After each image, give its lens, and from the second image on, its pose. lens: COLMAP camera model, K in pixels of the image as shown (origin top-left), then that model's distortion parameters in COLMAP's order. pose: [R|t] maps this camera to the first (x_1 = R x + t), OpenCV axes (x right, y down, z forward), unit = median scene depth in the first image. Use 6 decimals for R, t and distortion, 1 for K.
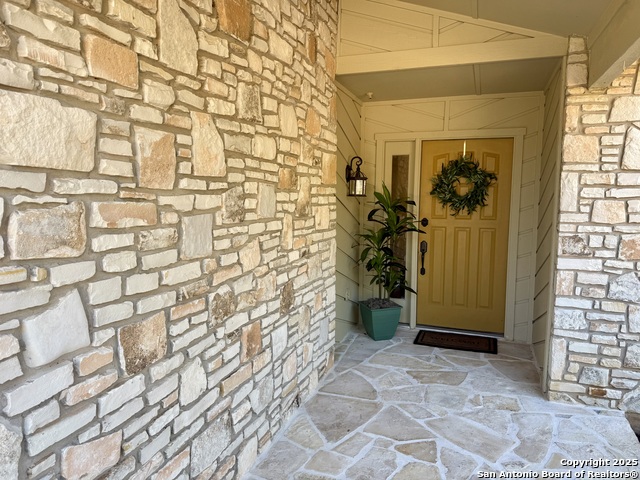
lens RADIAL K [[446.2, 0, 321.8], [0, 446.2, 241.9], [0, 0, 1]] dist [0.054891, -0.076174]
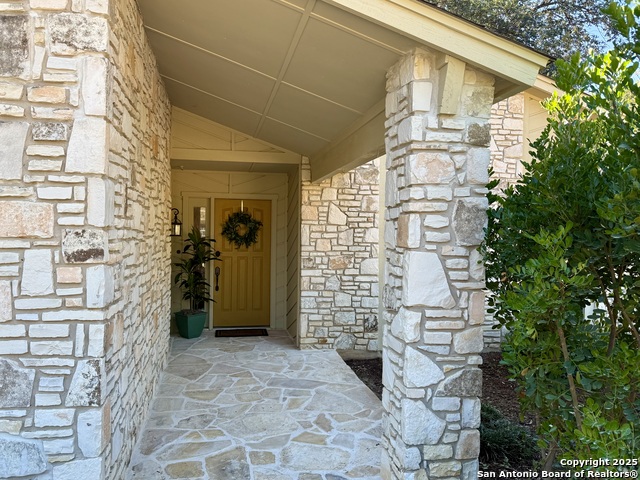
lens RADIAL K [[446.2, 0, 321.8], [0, 446.2, 241.9], [0, 0, 1]] dist [0.054891, -0.076174]
pose [[0.846613, -0.003735, 0.532195, -0.387454], [0.048550, 0.996348, -0.070241, 0.053545], [-0.529989, 0.085305, 0.843703, -0.612908]]
